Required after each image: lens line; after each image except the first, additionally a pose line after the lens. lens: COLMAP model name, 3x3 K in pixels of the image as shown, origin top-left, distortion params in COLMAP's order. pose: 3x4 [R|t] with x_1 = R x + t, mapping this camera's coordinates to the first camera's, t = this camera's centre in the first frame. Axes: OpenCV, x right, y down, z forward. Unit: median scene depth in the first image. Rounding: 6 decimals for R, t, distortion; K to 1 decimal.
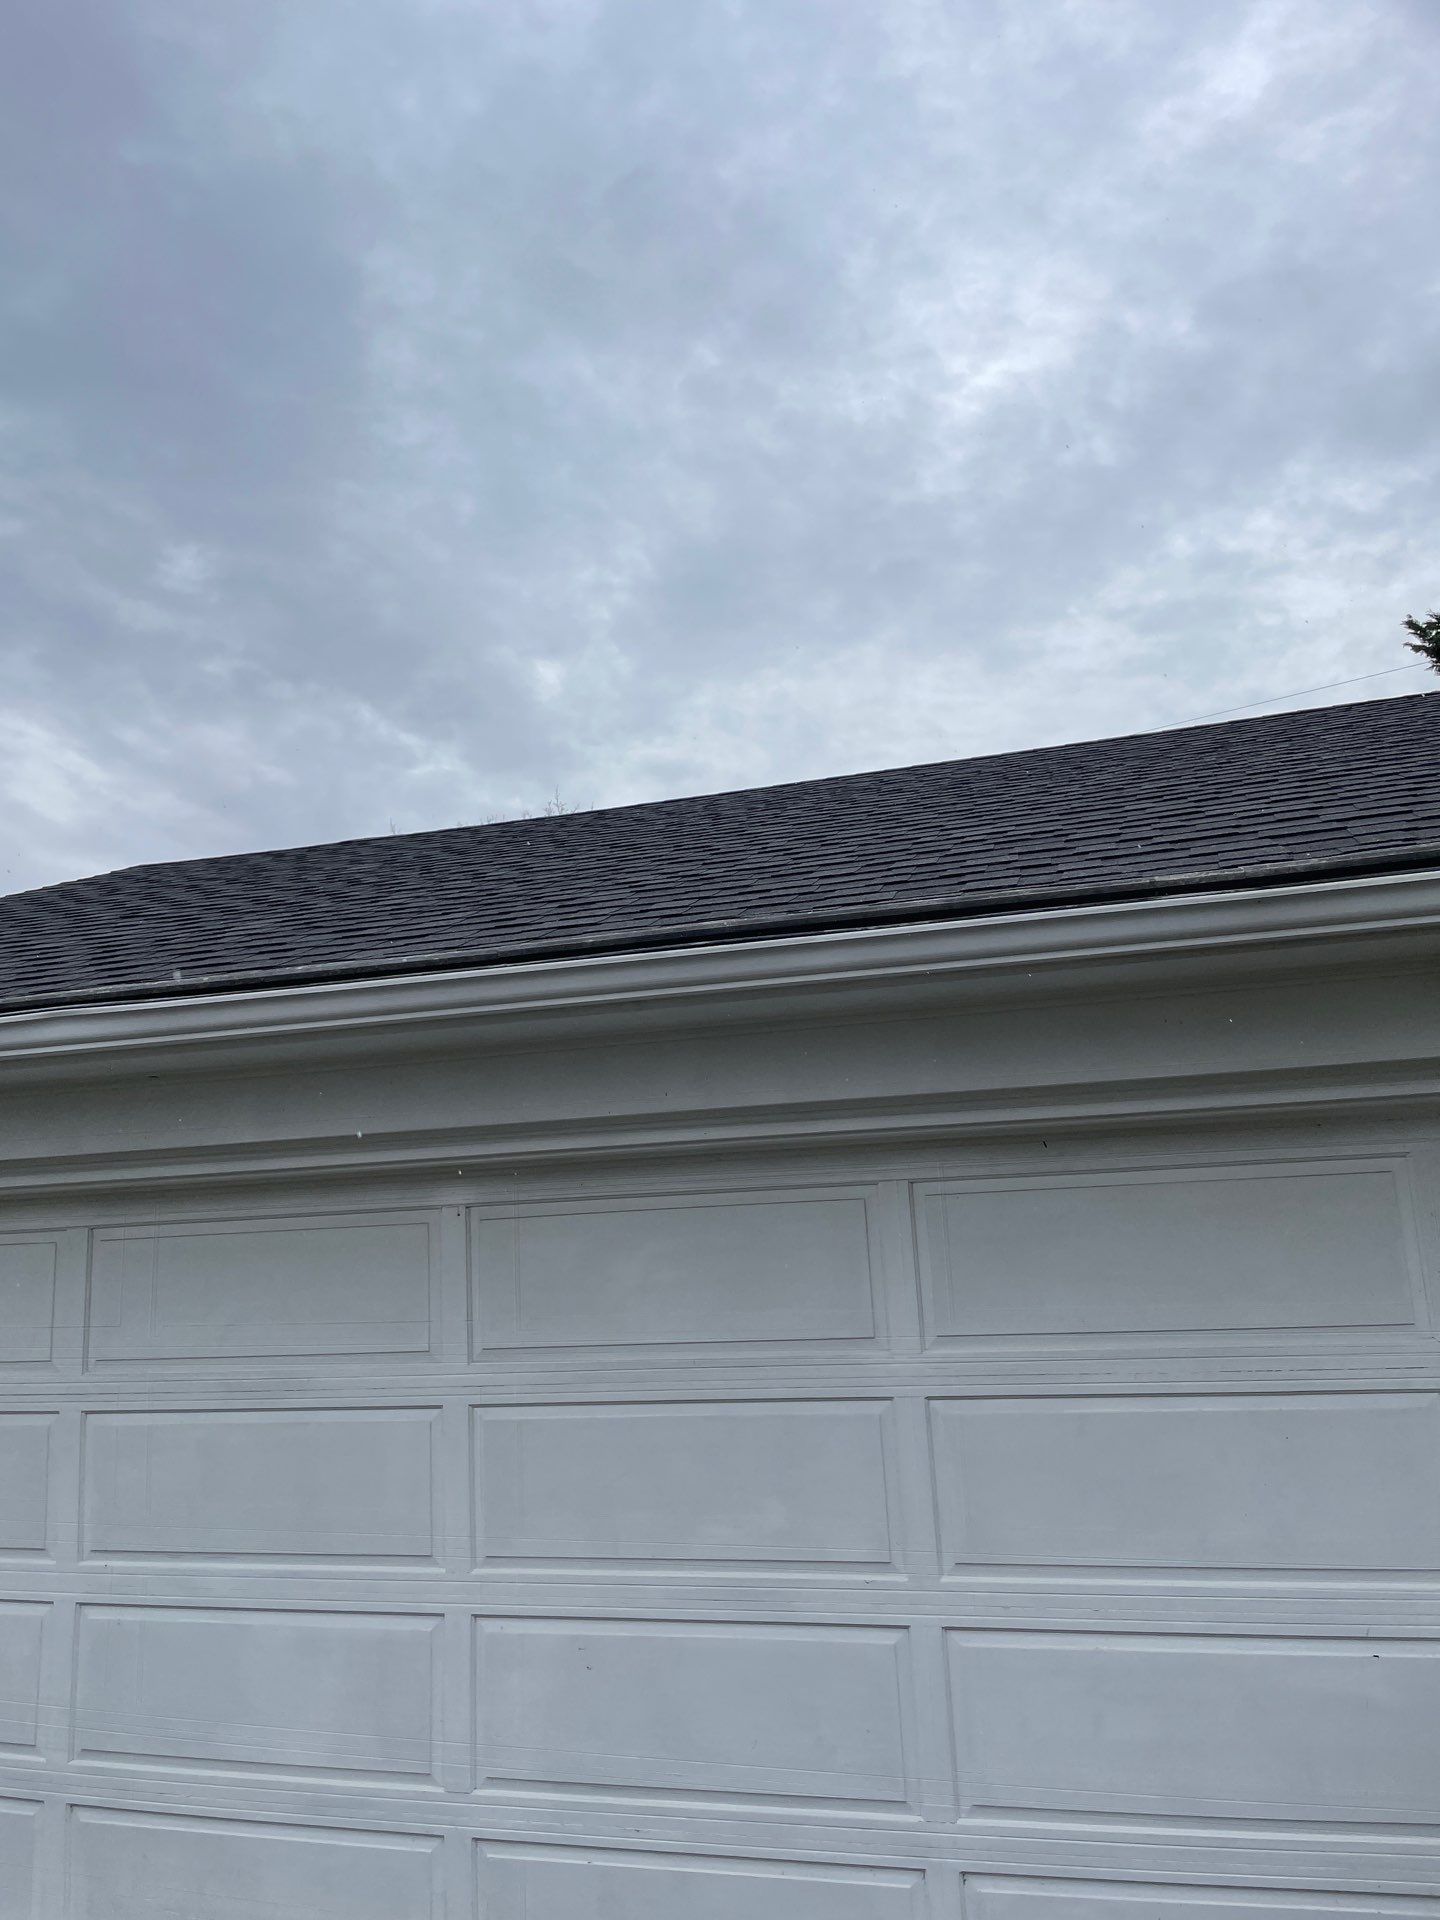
lens RADIAL K [[1420.2, 0, 720.6], [0, 1420.2, 989.6], [0, 0, 1]] dist [0.052883, -0.065385]
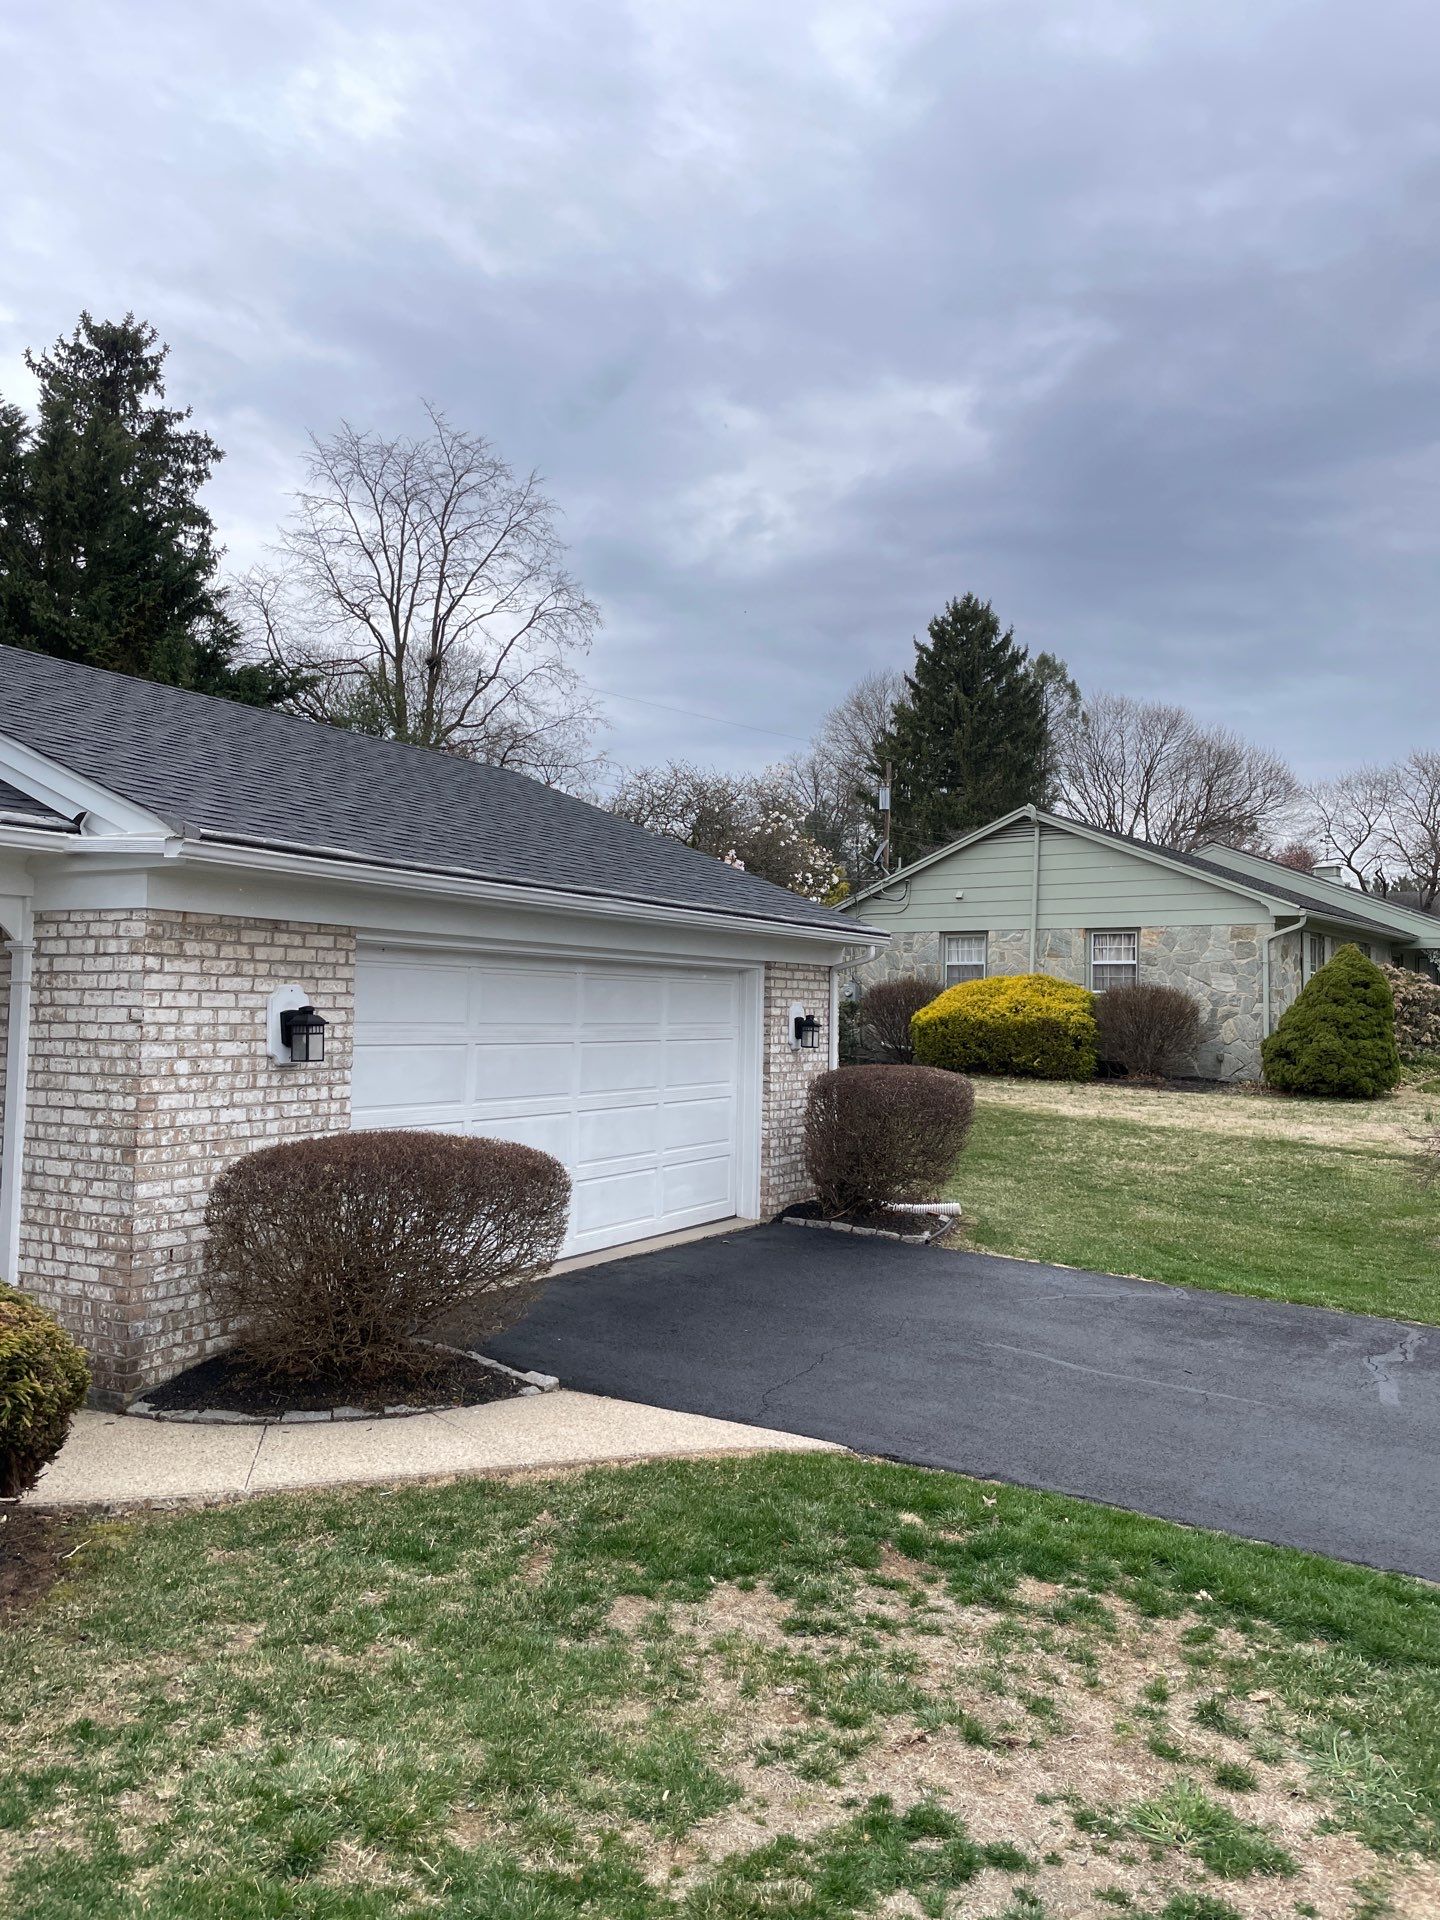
lens RADIAL K [[1416.4, 0, 722.8], [0, 1416.4, 970.5], [0, 0, 1]] dist [0.099366, -0.129105]
pose [[0.234445, 0.075414, 0.969200, -2.375740], [-0.203227, 0.978759, -0.026998, 0.140606], [-0.950649, -0.190638, 0.244791, 0.053820]]
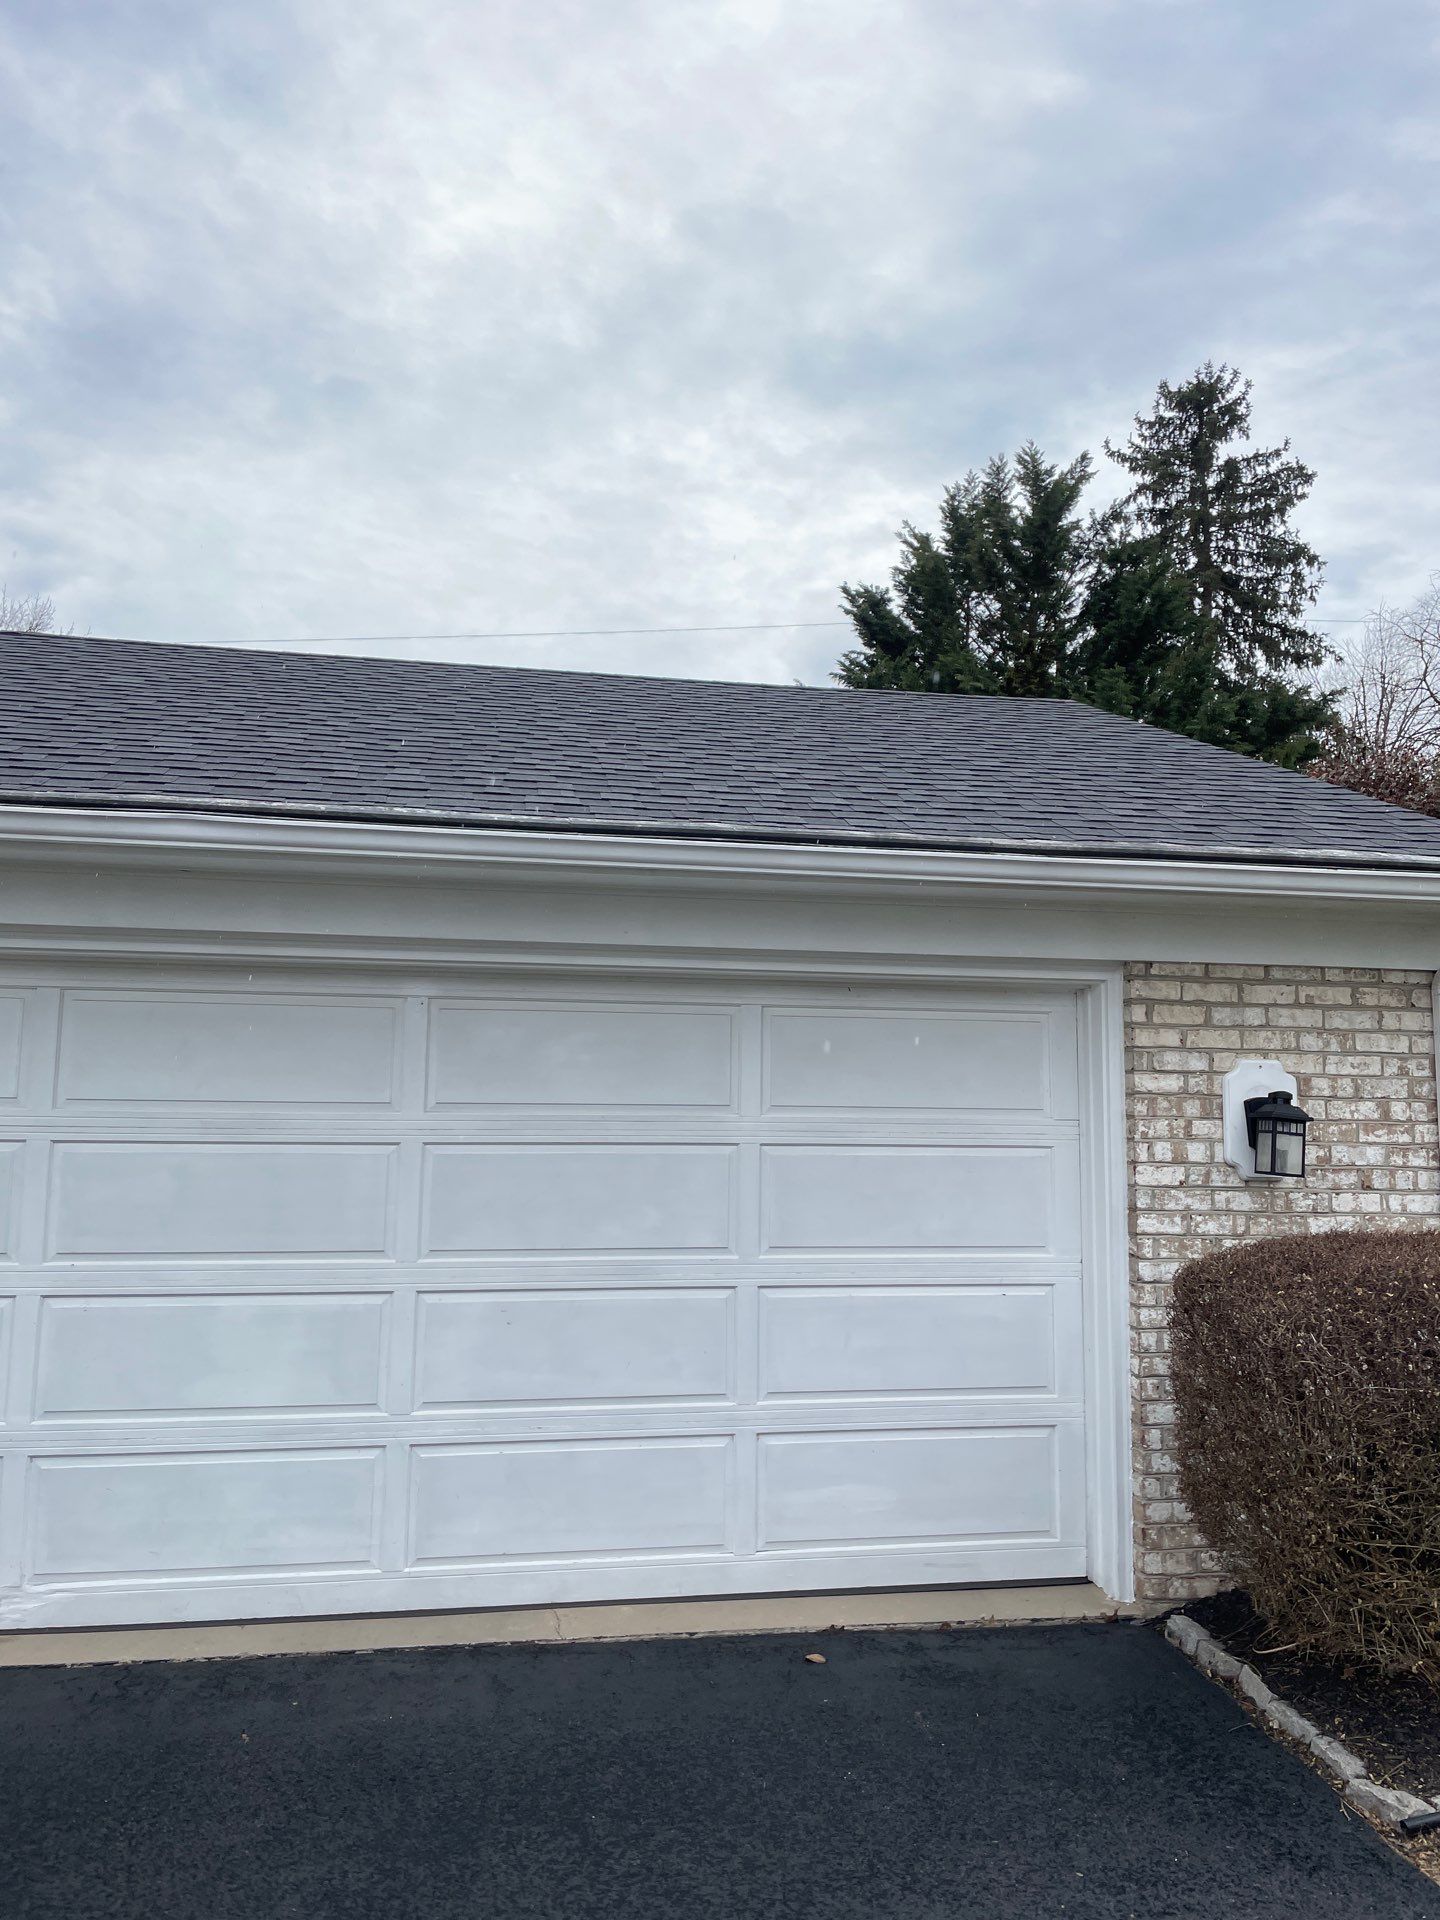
lens RADIAL K [[1416.4, 0, 722.8], [0, 1416.4, 970.5], [0, 0, 1]] dist [0.099366, -0.129105]
pose [[0.900494, 0.095522, 0.424248, -0.422007], [-0.132091, 0.989565, 0.057565, 0.012474], [-0.414323, -0.107876, 0.903714, -0.263391]]
